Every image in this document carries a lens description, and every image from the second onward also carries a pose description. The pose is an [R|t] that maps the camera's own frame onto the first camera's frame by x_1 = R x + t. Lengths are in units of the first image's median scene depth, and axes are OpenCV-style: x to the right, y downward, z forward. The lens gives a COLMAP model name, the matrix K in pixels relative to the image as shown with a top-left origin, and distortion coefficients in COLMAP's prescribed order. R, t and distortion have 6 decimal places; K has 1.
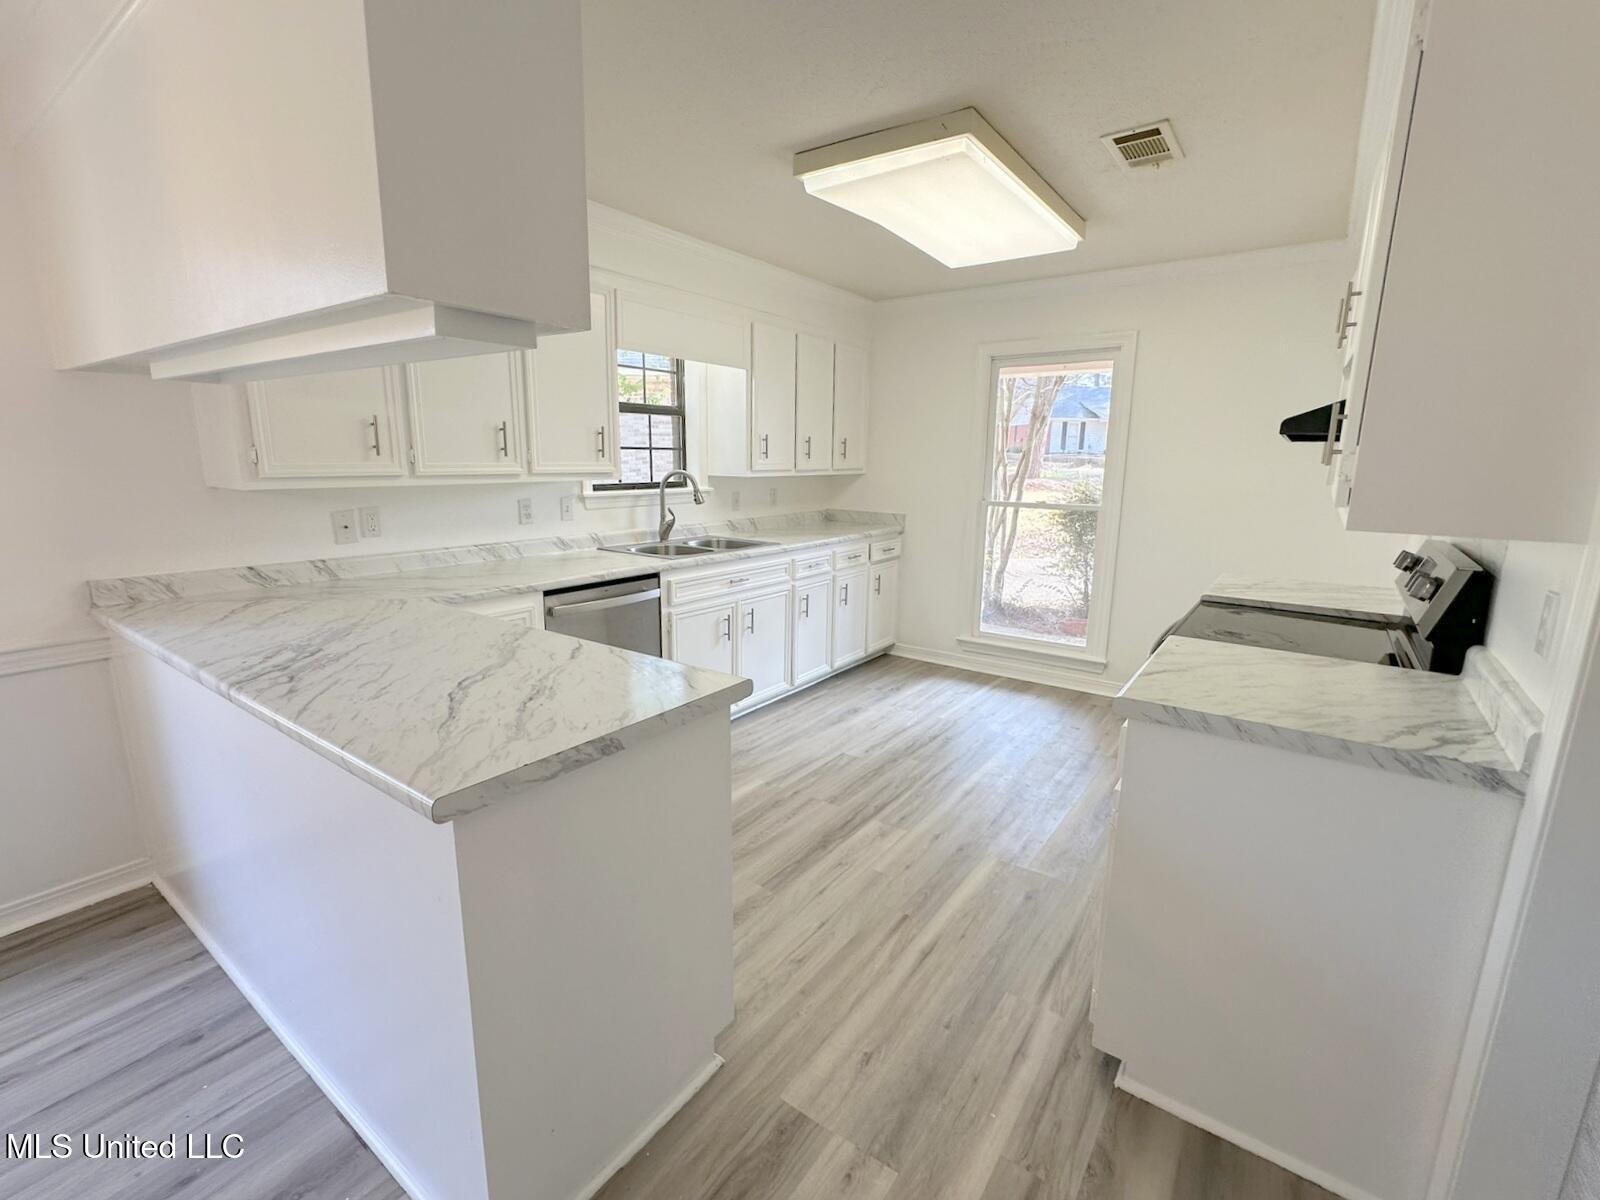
lens RADIAL K [[696.5, 0, 792.7], [0, 696.5, 600.5], [0, 0, 1]] dist [-0.004965, -0.000556]
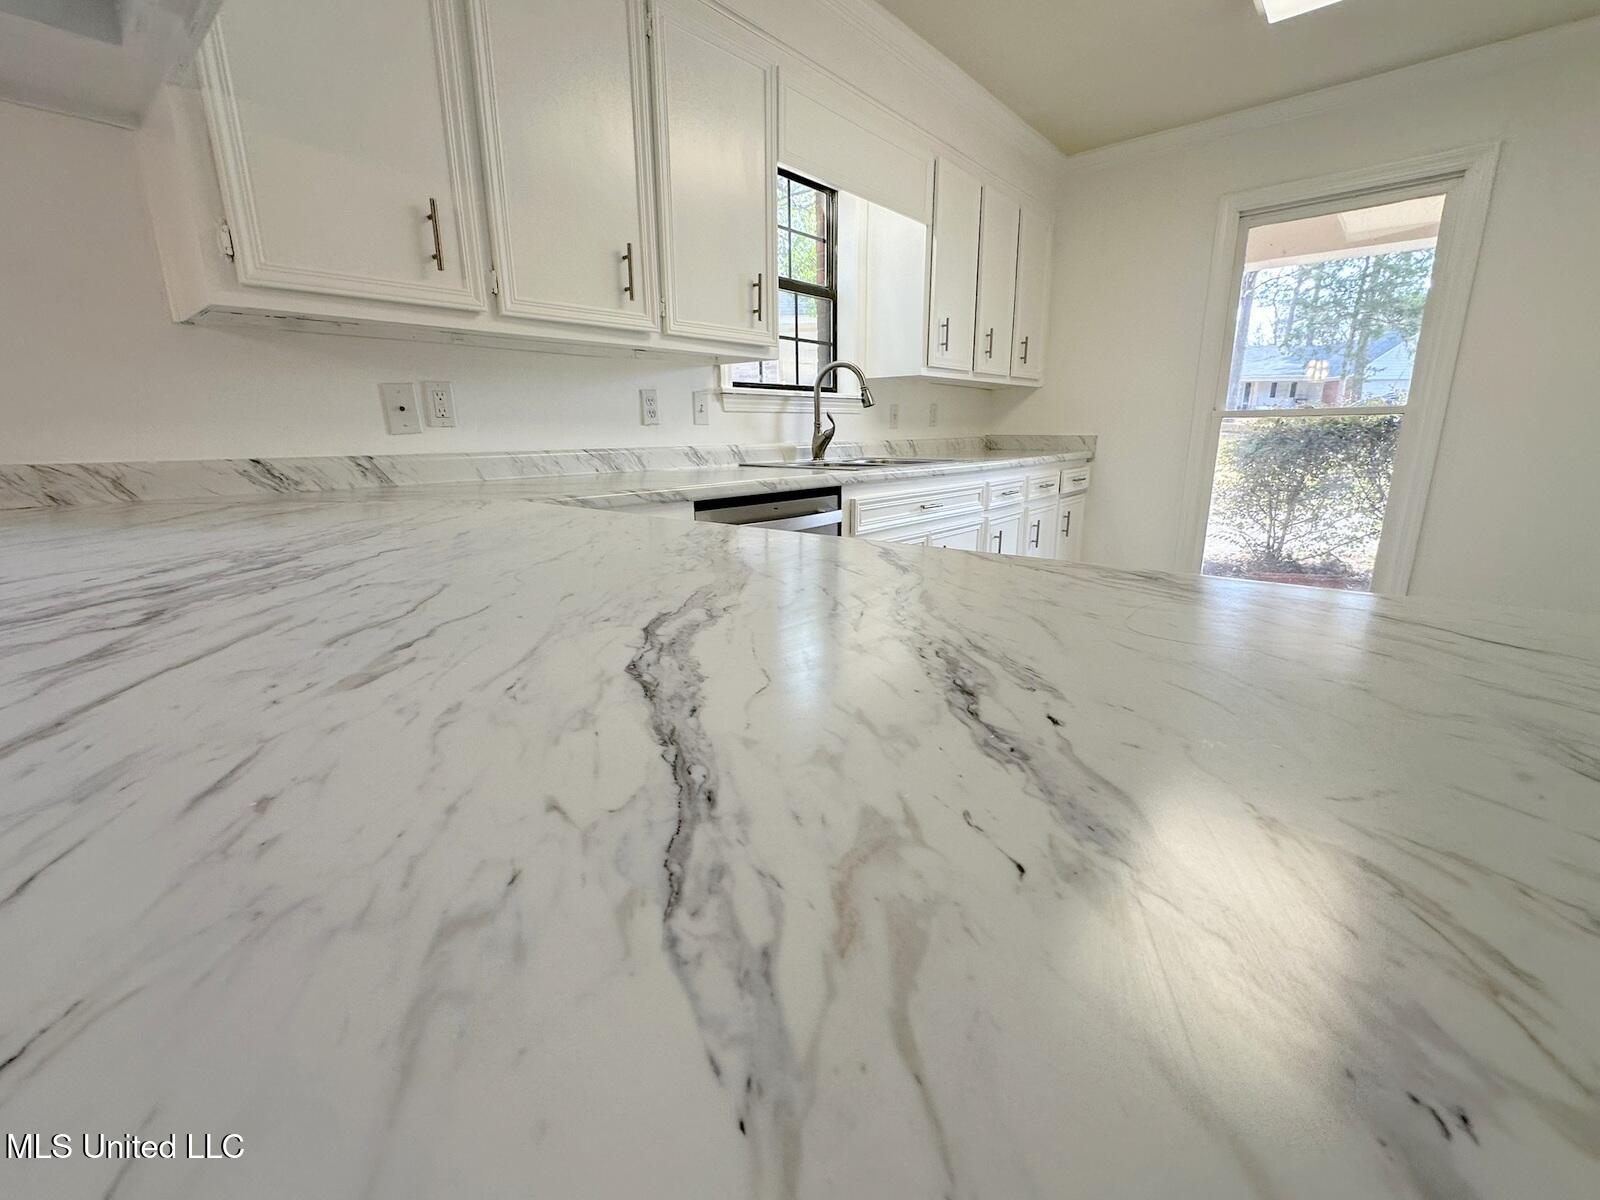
lens RADIAL K [[696.5, 0, 808.9], [0, 696.5, 599.2], [0, 0, 1]] dist [-0.004965, -0.000556]
pose [[0.996186, -0.000642, -0.087251, -0.148997], [0.004776, 0.998875, 0.047173, 0.035455], [0.087123, -0.047410, 0.995069, 0.274482]]
